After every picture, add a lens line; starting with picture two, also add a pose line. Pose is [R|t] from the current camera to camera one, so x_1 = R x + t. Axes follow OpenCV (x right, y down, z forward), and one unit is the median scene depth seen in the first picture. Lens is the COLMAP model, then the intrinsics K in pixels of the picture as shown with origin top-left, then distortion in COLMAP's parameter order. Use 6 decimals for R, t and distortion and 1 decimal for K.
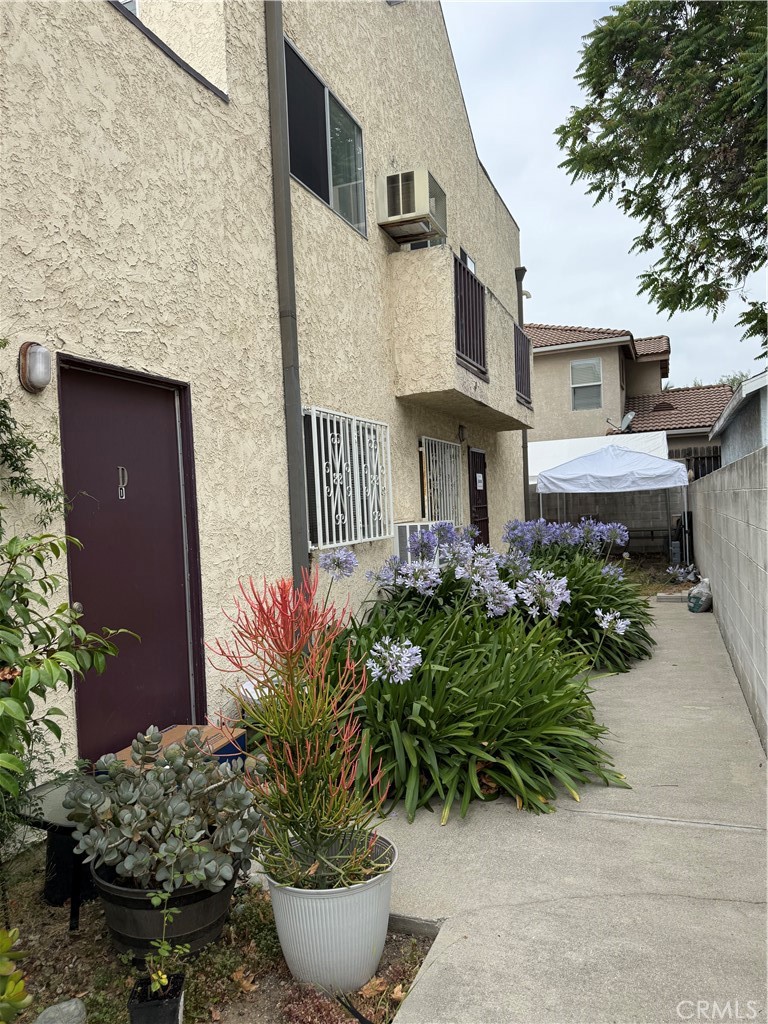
lens RADIAL K [[714.8, 0, 384.0], [0, 714.8, 517.0], [0, 0, 1]] dist [-0.000501, -0.006105]
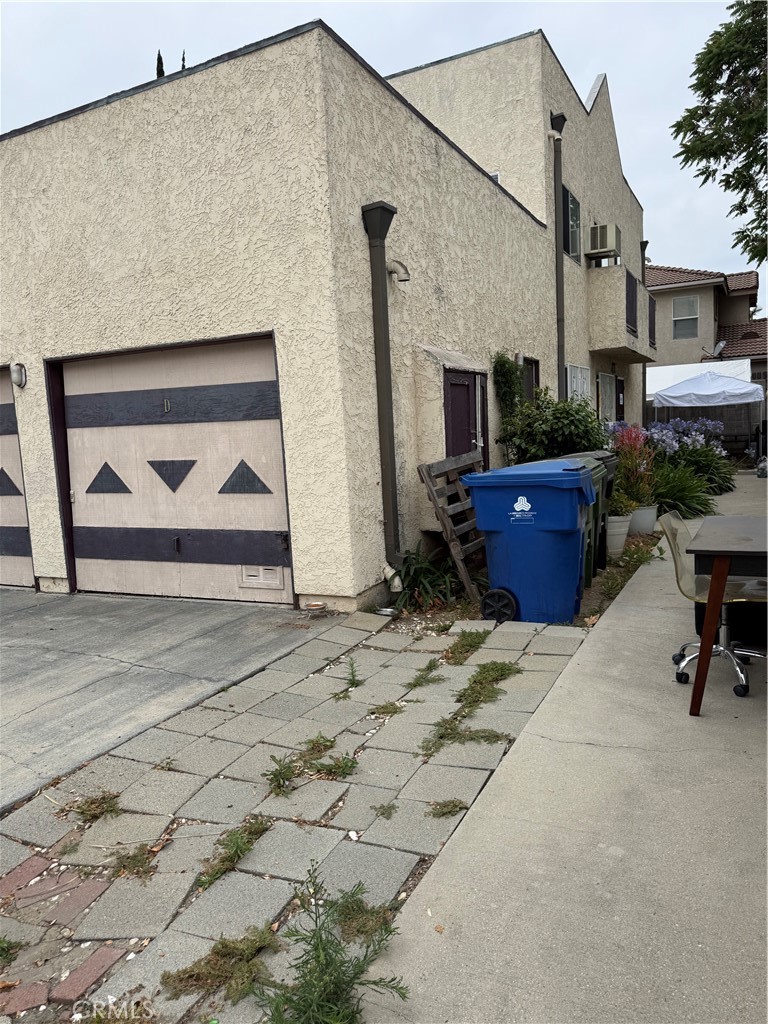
lens RADIAL K [[711.5, 0, 385.2], [0, 711.5, 508.1], [0, 0, 1]] dist [-0.005697, -0.010441]
pose [[0.995172, 0.005317, -0.097997, -0.153932], [0.004643, 0.994862, 0.101133, 0.018614], [0.098032, -0.101100, 0.990035, -0.410534]]
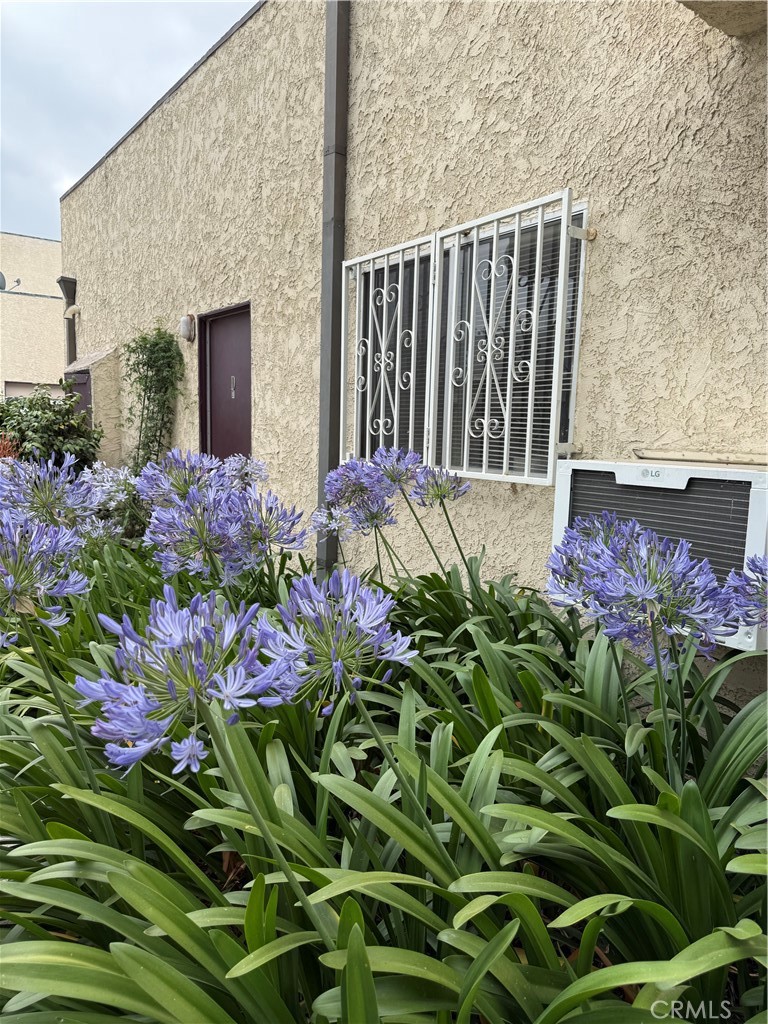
lens RADIAL K [[714.8, 0, 384.0], [0, 714.8, 517.0], [0, 0, 1]] dist [-0.000501, -0.006105]
pose [[-0.532300, 0.144130, -0.834196, 0.198958], [-0.008017, 0.984498, 0.175214, -0.012153], [0.846518, 0.099954, -0.522893, 0.554074]]
